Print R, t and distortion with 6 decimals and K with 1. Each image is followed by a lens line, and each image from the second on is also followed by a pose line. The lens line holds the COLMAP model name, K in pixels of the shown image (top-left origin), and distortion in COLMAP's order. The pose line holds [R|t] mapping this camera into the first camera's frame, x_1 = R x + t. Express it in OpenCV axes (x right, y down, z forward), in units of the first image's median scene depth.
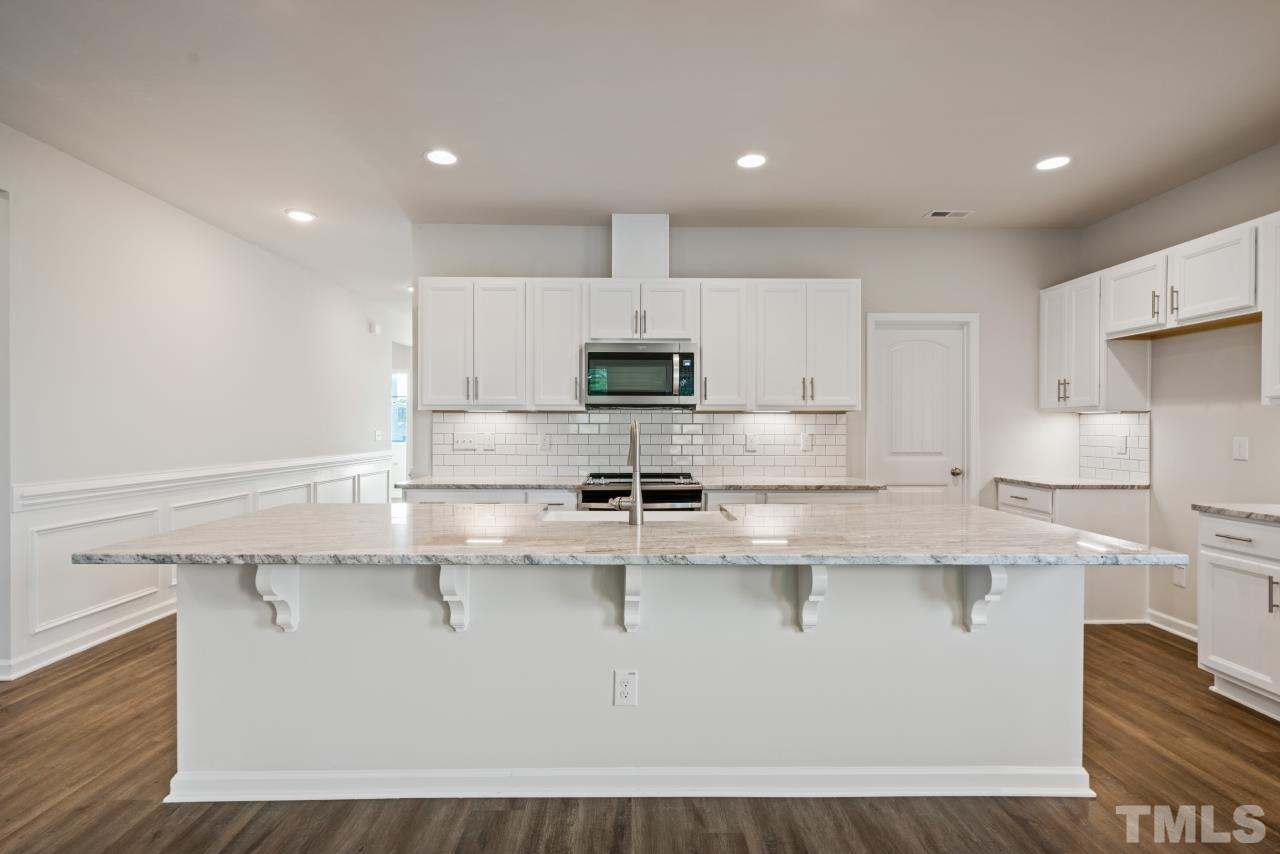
lens RADIAL K [[613.0, 0, 639.4], [0, 613.0, 436.8], [0, 0, 1]] dist [0.001463, 0.004001]
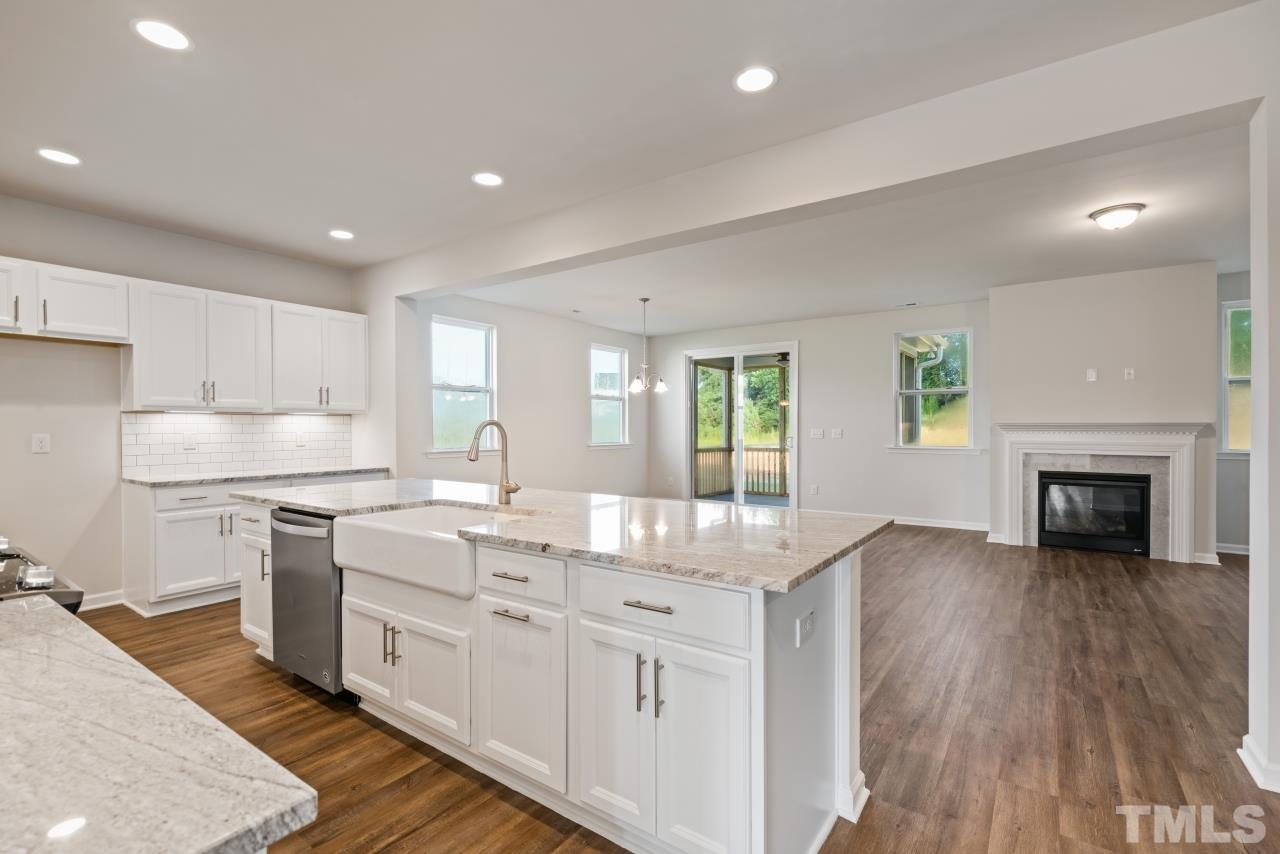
lens RADIAL K [[578.4, 0, 637.8], [0, 578.4, 430.0], [0, 0, 1]] dist [-0.004273, 0.003918]
pose [[-0.808022, -0.006120, 0.589120, -0.503338], [0.007443, 0.999760, 0.020594, -0.017150], [-0.589105, 0.021025, -0.807783, 0.981460]]
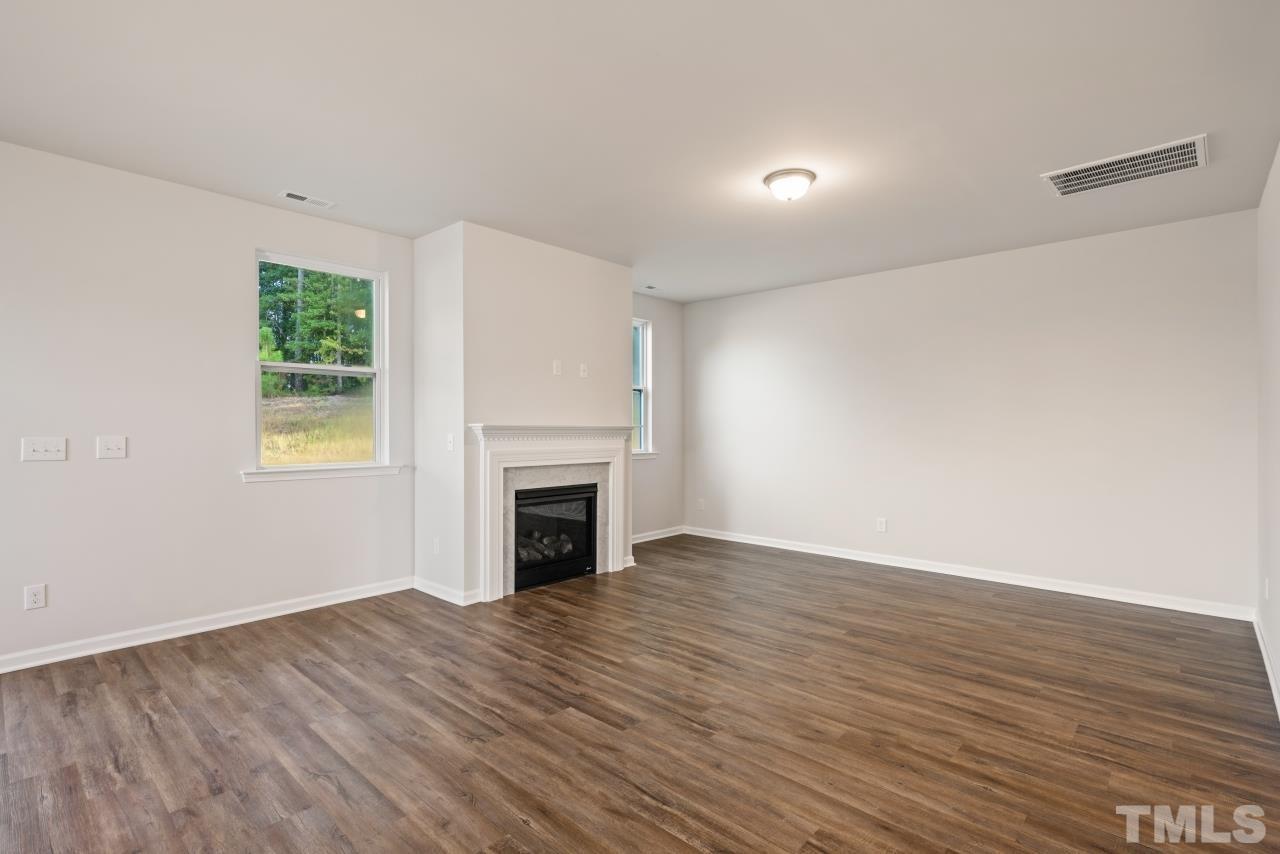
lens RADIAL K [[613.0, 0, 640.5], [0, 613.0, 425.7], [0, 0, 1]] dist [0.001463, 0.004001]
pose [[-0.688071, -0.006819, -0.725611, 0.186853], [-0.014906, 0.999878, 0.004739, -0.005973], [0.725490, 0.014076, -0.688089, 0.182393]]
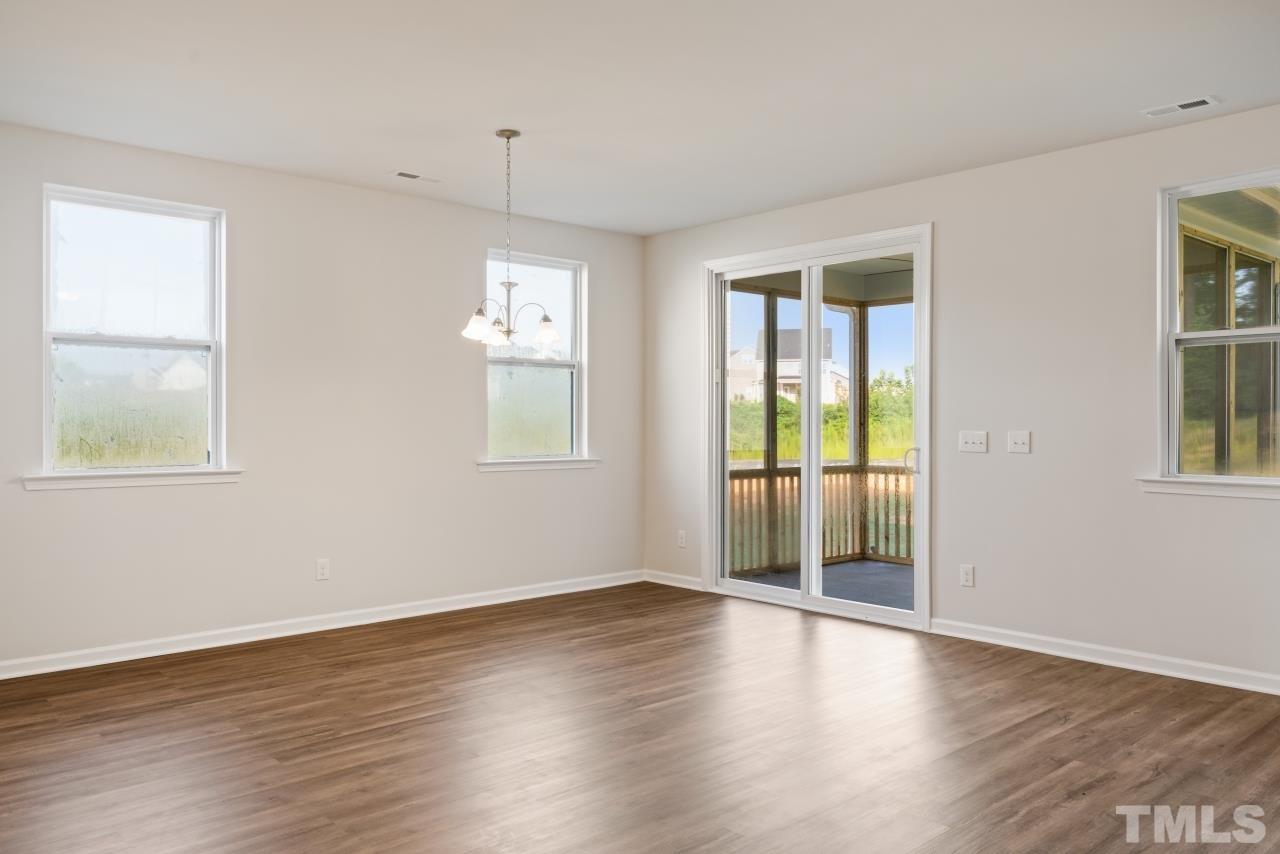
lens RADIAL K [[955.1, 0, 635.0], [0, 955.1, 414.3], [0, 0, 1]] dist [0.007529, 0.006713]
pose [[-0.660901, -0.000447, 0.750473, -0.540806], [0.007413, 0.999947, 0.007124, -0.012375], [-0.750437, 0.010272, -0.660863, 0.319905]]
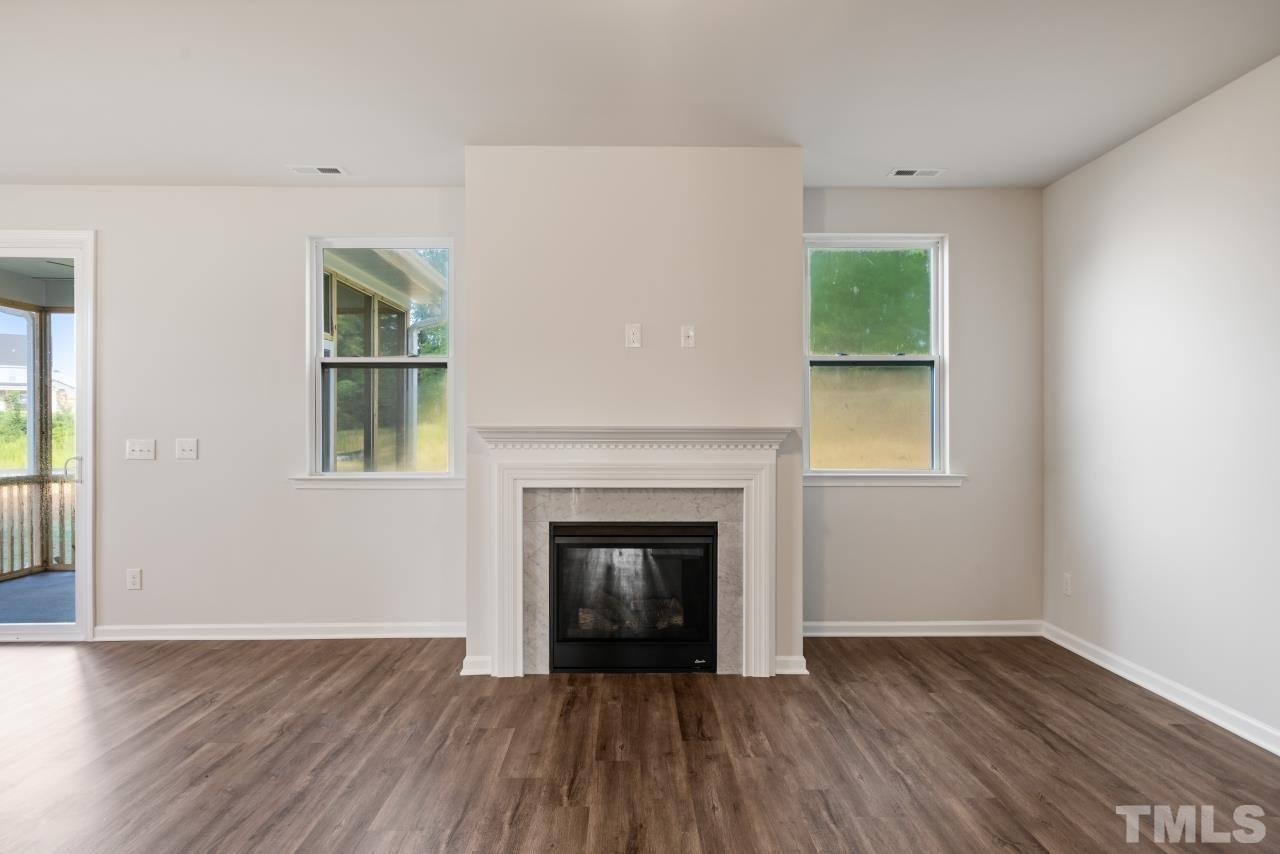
lens RADIAL K [[773.4, 0, 638.8], [0, 773.4, 428.9], [0, 0, 1]] dist [0.003402, -0.000235]
pose [[-0.999990, -0.003444, 0.002754, -0.575537], [-0.003401, 0.999872, 0.015636, -0.010738], [-0.002807, 0.015627, -0.999874, 0.205304]]
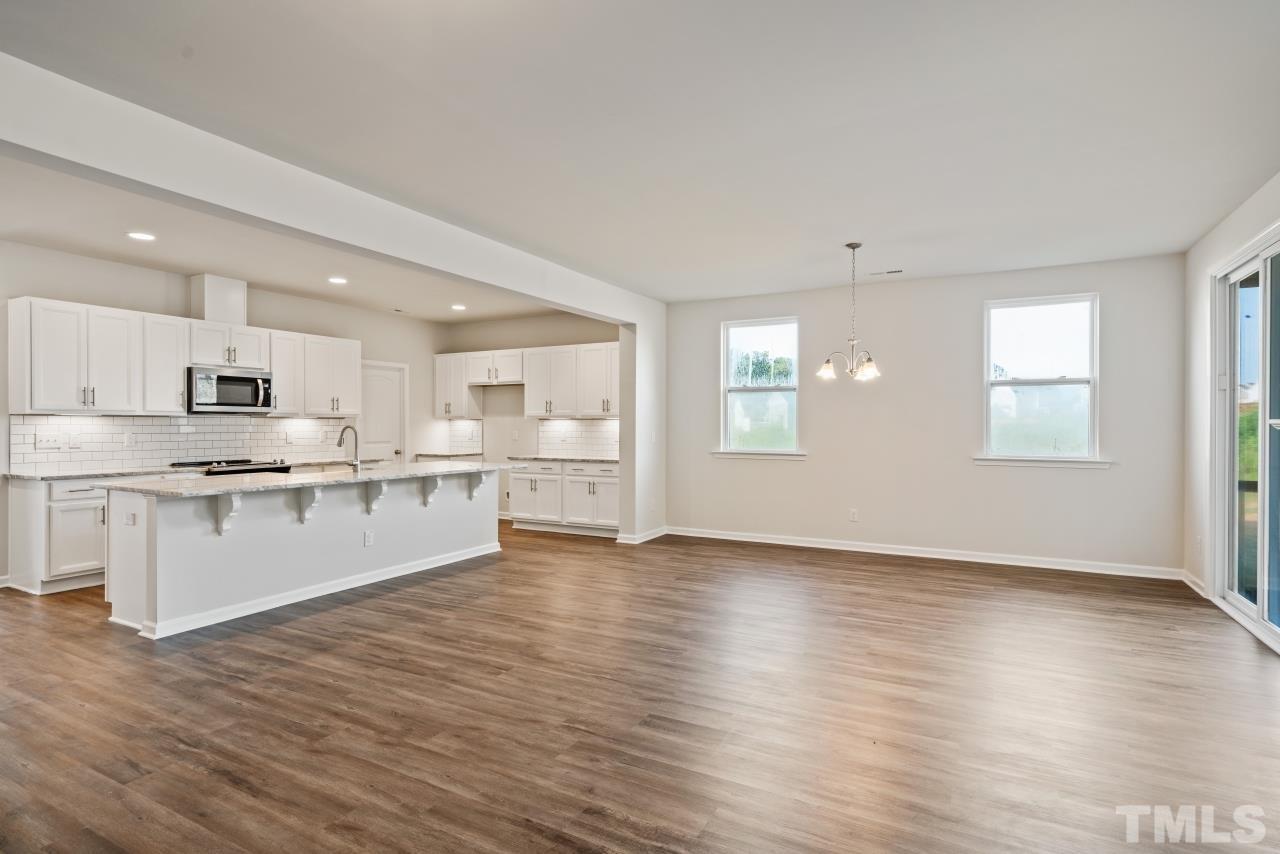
lens RADIAL K [[654.4, 0, 639.9], [0, 654.4, 413.8], [0, 0, 1]] dist [0.000801, 0.001612]
pose [[0.490857, 0.013756, 0.871131, -0.858142], [0.013973, 0.999622, -0.023658, 0.001334], [-0.871128, 0.023785, 0.490480, -0.583941]]
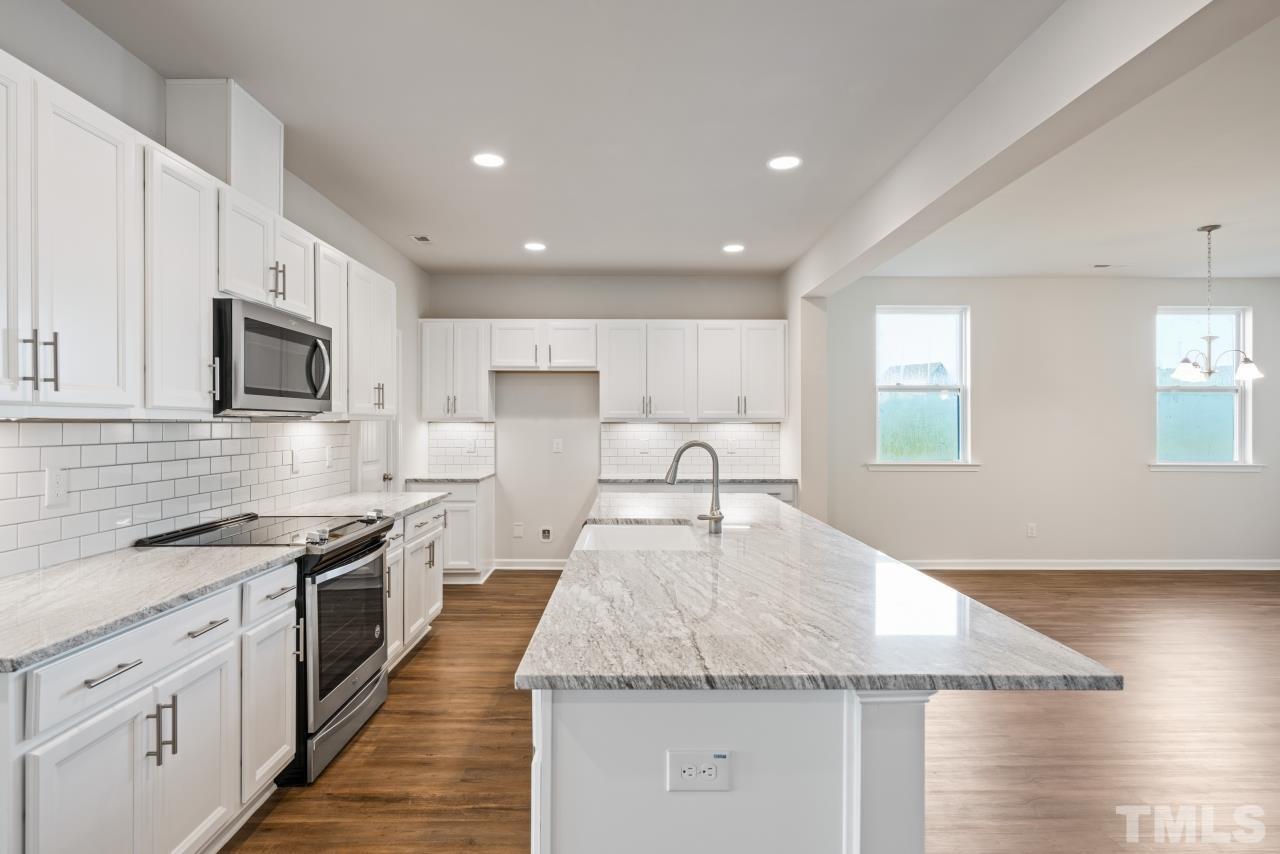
lens RADIAL K [[654.4, 0, 636.1], [0, 654.4, 424.3], [0, 0, 1]] dist [0.000801, 0.001612]
pose [[0.004382, -0.004746, 0.999979, -0.667768], [0.013478, 0.999898, 0.004686, -0.036369], [-0.999900, 0.013457, 0.004445, 0.620267]]
